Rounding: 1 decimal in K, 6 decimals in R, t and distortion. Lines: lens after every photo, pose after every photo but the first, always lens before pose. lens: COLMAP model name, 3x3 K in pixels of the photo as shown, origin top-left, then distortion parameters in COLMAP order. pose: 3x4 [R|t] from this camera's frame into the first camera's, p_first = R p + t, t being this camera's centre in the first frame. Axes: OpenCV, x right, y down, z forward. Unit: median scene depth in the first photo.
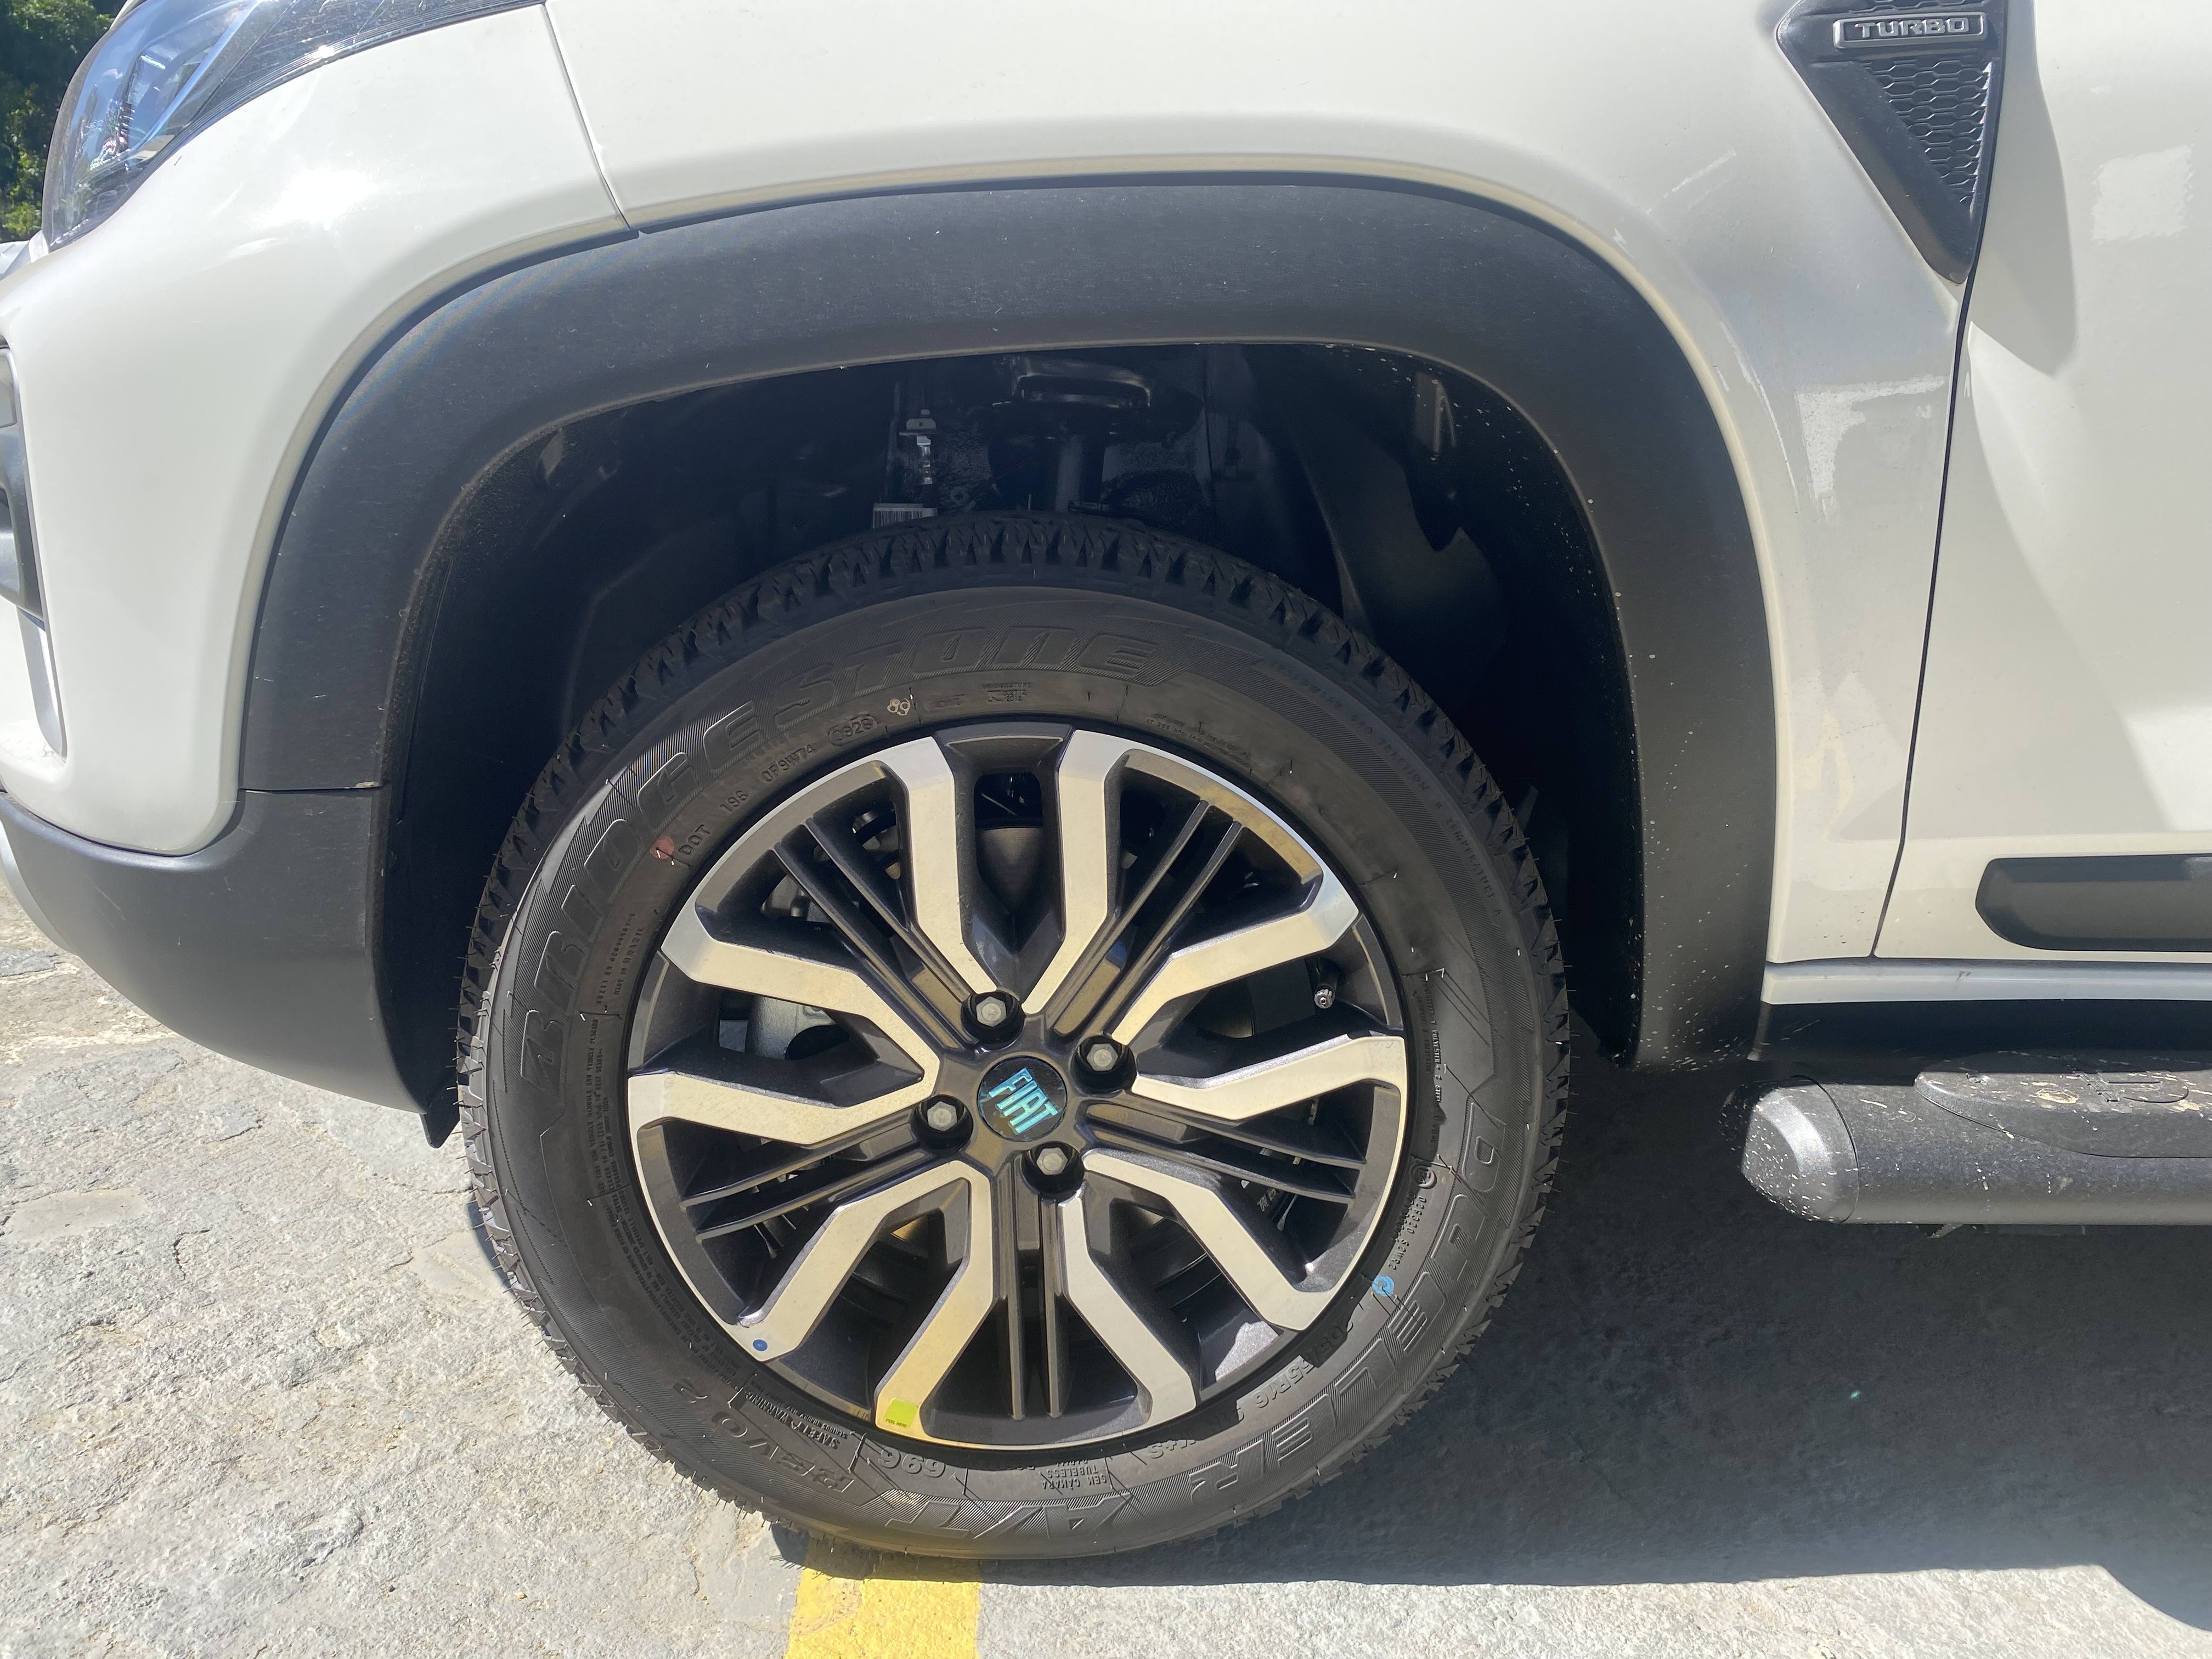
lens RADIAL K [[1638.2, 0, 1023.7], [0, 1638.2, 828.2], [0, 0, 1]] dist [0.048918, -0.058867]
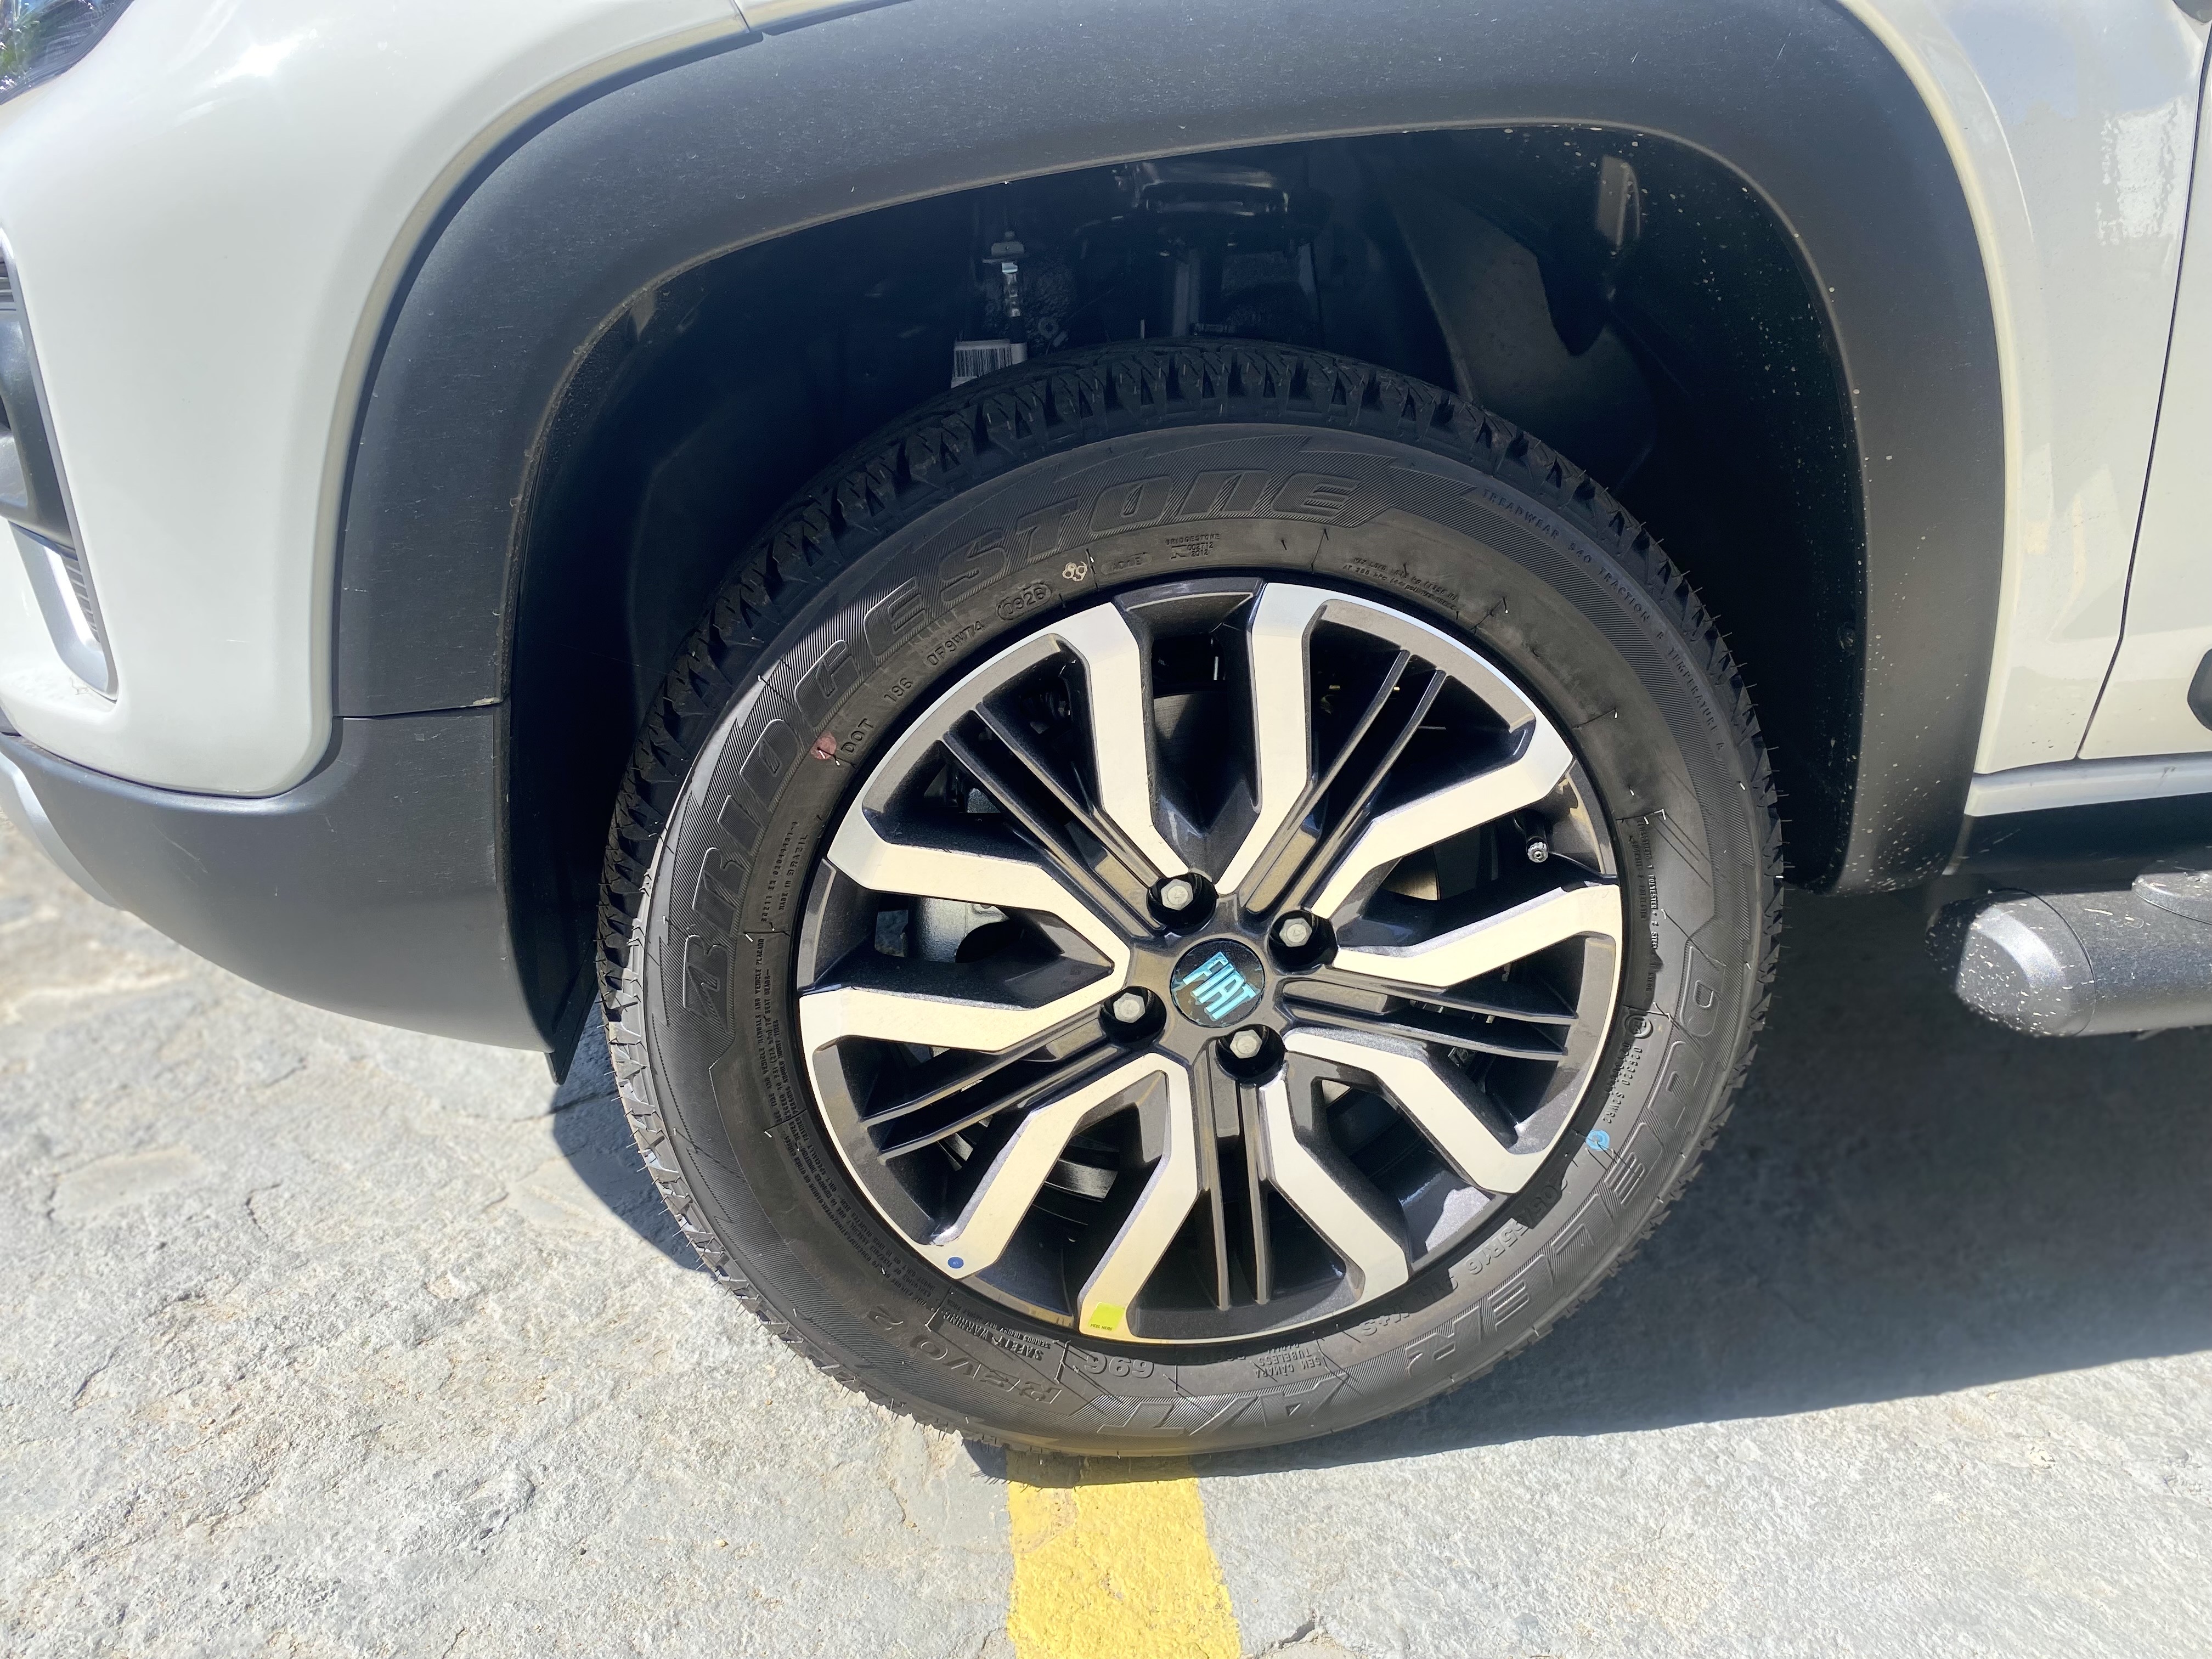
lens RADIAL K [[1673.6, 0, 1106.0], [0, 1673.6, 829.5], [0, 0, 1]] dist [0.048621, -0.067975]
pose [[0.994532, -0.080612, 0.066391, -0.116582], [0.074045, 0.992619, 0.096050, -0.017613], [-0.073644, -0.090609, 0.993160, 0.063042]]
